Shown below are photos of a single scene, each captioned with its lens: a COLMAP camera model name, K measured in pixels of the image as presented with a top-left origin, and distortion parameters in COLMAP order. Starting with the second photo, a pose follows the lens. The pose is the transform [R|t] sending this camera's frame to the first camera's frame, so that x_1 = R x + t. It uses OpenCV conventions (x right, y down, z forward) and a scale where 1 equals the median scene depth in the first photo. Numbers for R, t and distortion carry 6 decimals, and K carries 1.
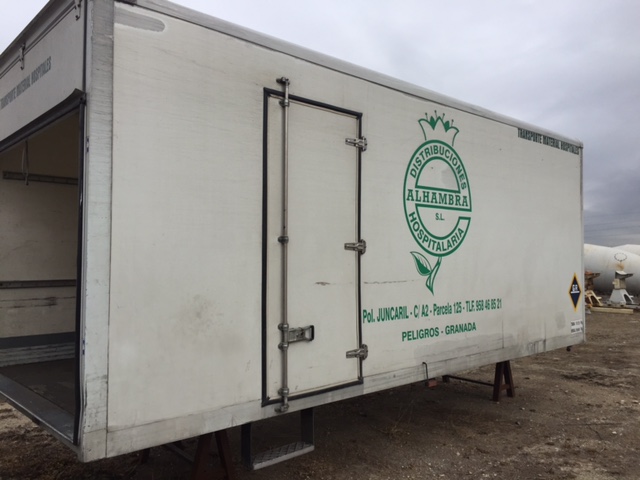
lens RADIAL K [[545.8, 0, 320.0], [0, 545.8, 240.0], [0, 0, 1]] dist [0.086683, -0.124114]
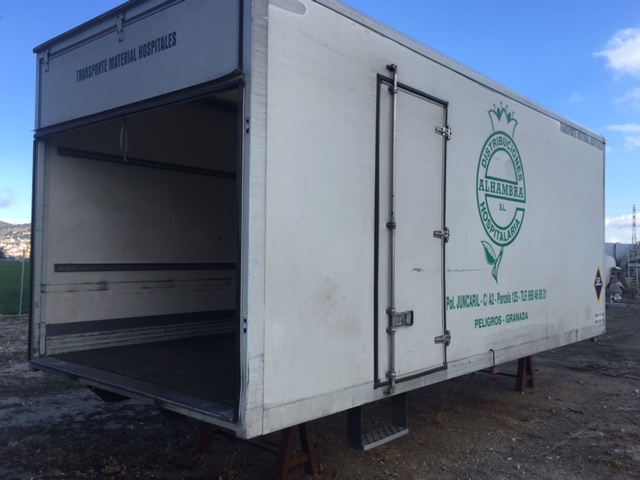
lens RADIAL K [[582.6, 0, 320.0], [0, 582.6, 240.0], [0, 0, 1]] dist [0.092596, -0.123480]
pose [[0.994048, 0.019939, 0.107101, -0.283437], [-0.021486, 0.999681, 0.013305, 0.013291], [-0.106801, -0.015527, 0.994159, -0.055920]]
